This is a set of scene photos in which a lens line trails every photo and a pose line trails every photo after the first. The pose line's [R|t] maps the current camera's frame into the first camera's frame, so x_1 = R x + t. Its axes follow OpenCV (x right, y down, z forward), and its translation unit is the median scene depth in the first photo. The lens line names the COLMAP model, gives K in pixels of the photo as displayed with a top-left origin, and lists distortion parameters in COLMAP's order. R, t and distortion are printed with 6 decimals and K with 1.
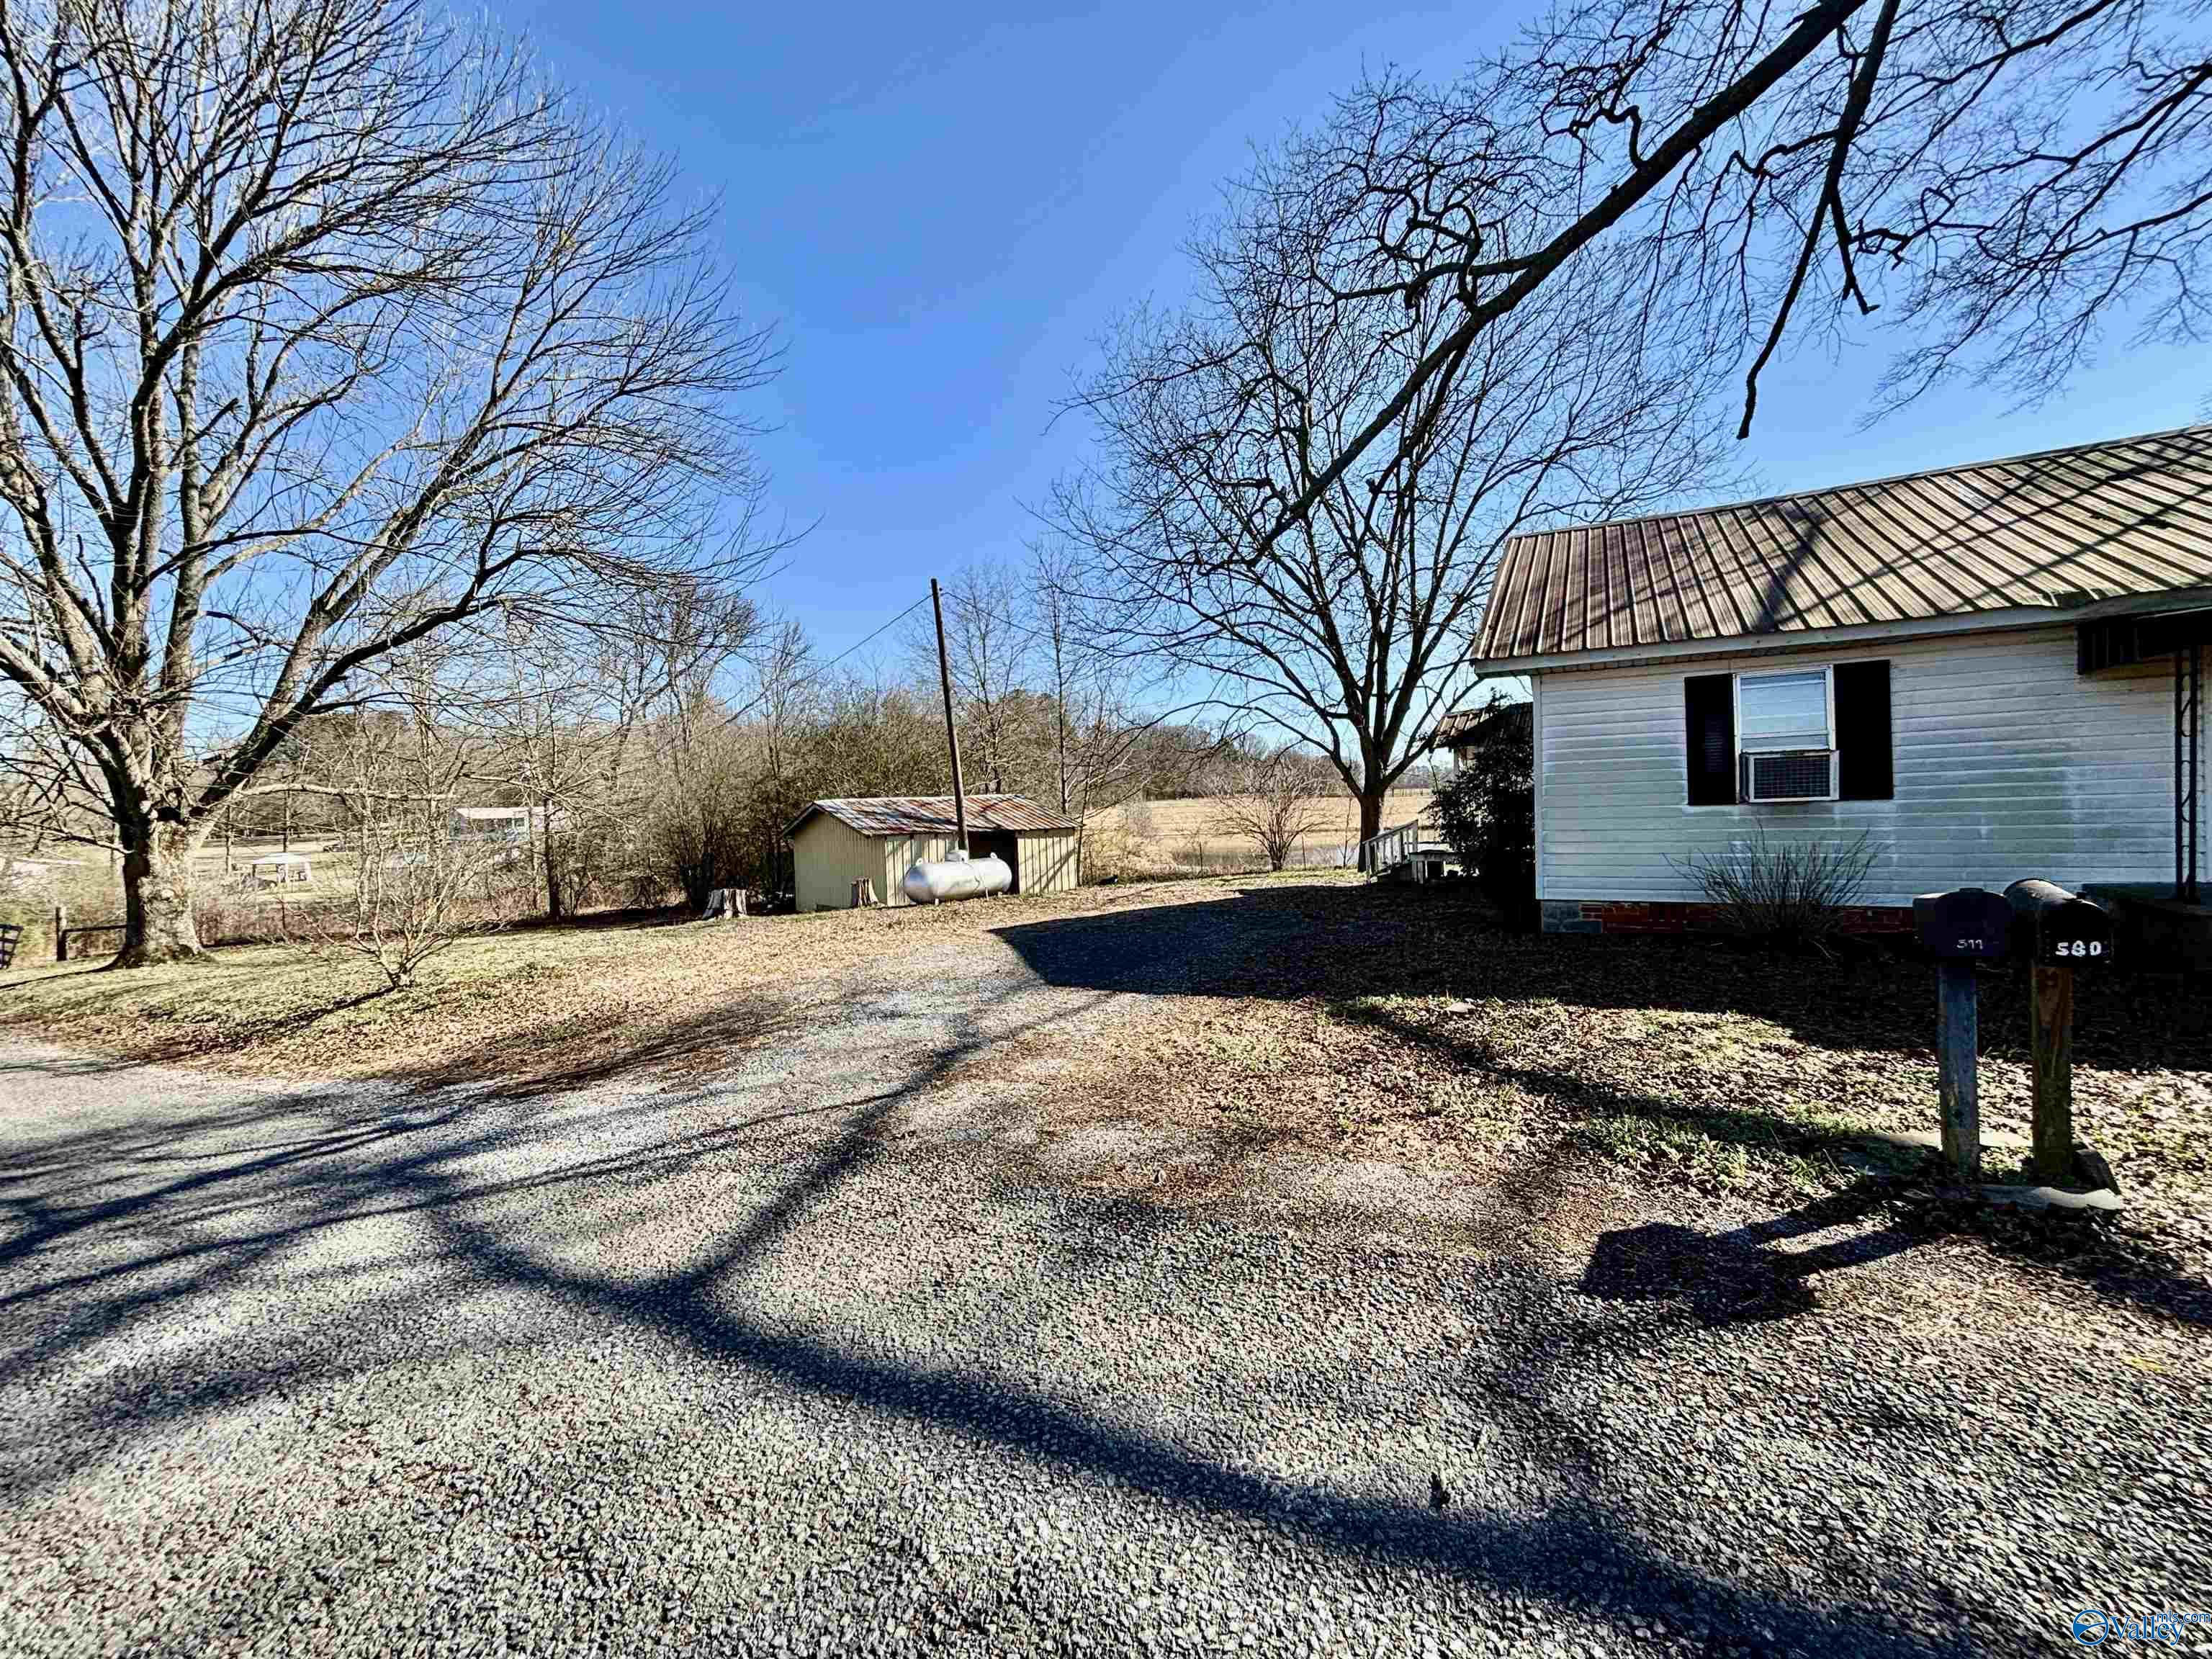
lens RADIAL K [[883.1, 0, 1111.0], [0, 883.1, 833.0], [0, 0, 1]] dist [-0.000888, -0.001886]
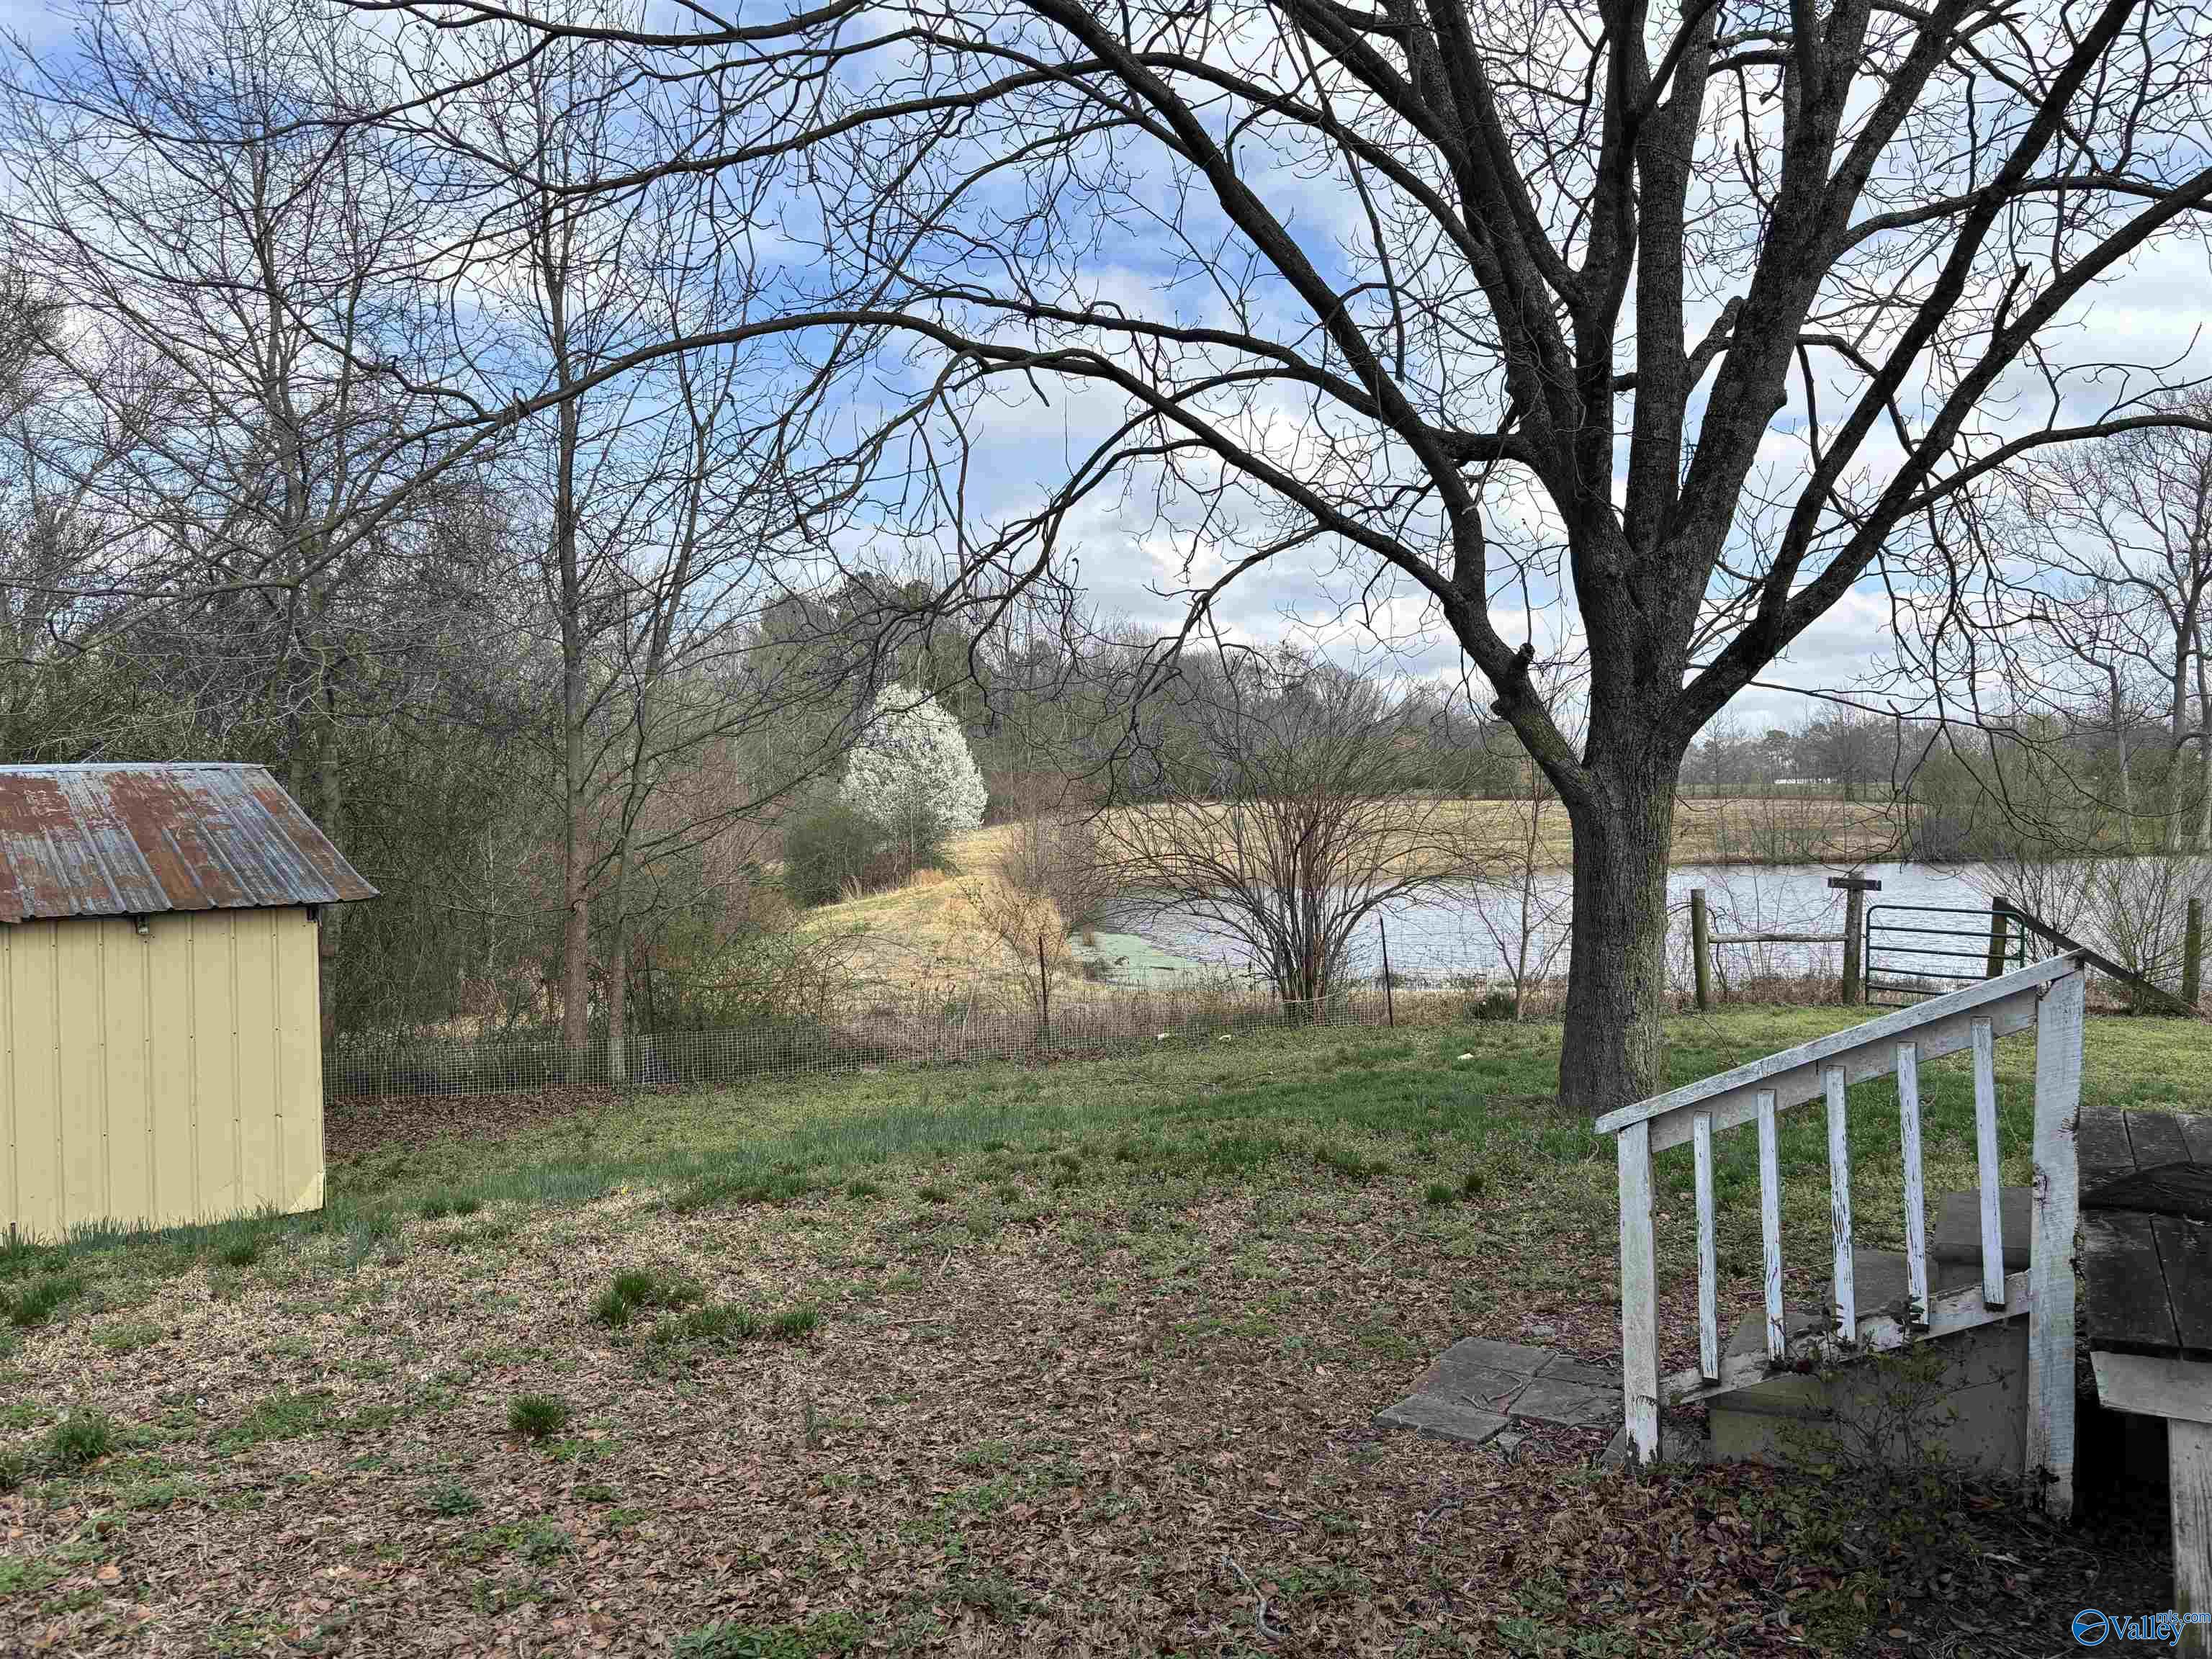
lens RADIAL K [[1673.8, 0, 1106.0], [0, 1673.8, 829.5], [0, 0, 1]] dist [0.002636, 0.006517]
pose [[0.999945, 0.008681, -0.005843, 0.442049], [-0.008824, 0.999655, -0.024758, -0.041988], [0.005626, 0.024809, 0.999676, 1.516326]]
